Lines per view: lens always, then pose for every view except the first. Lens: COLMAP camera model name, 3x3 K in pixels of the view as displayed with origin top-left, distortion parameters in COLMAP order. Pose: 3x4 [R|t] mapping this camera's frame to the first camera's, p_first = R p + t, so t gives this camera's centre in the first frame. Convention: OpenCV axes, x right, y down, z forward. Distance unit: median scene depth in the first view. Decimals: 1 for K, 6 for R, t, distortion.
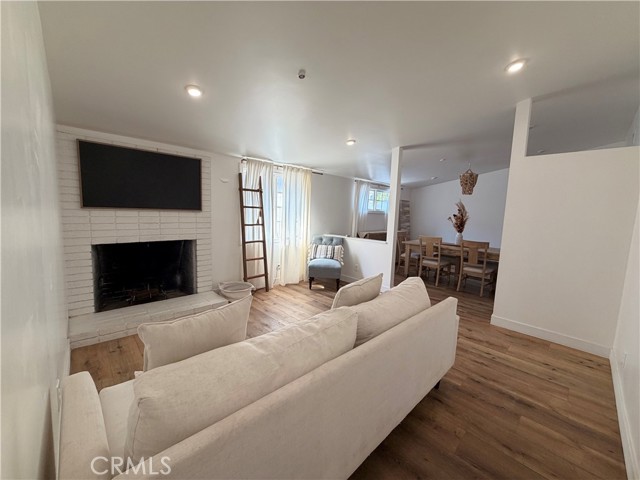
lens RADIAL K [[254.8, 0, 319.6], [0, 254.8, 239.8], [0, 0, 1]] dist [0.003110, -0.000030]
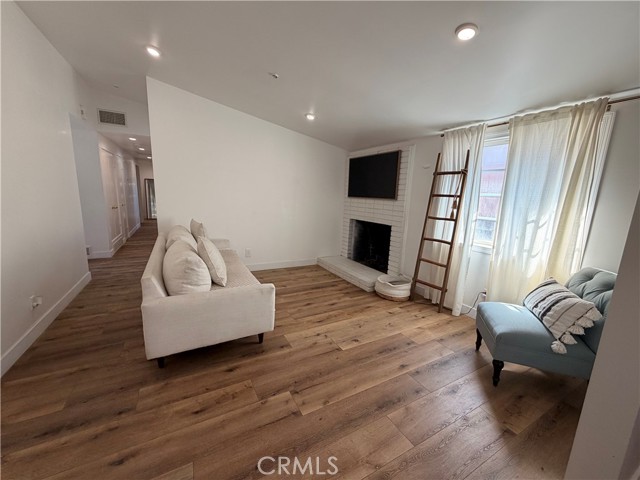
lens RADIAL K [[254.8, 0, 315.9], [0, 254.8, 239.3], [0, 0, 1]] dist [0.003110, -0.000030]
pose [[-0.263871, 0.125812, -0.956318, 0.652319], [-0.155601, 0.972919, 0.170930, -0.080258], [0.951925, 0.193907, -0.237149, 0.946171]]
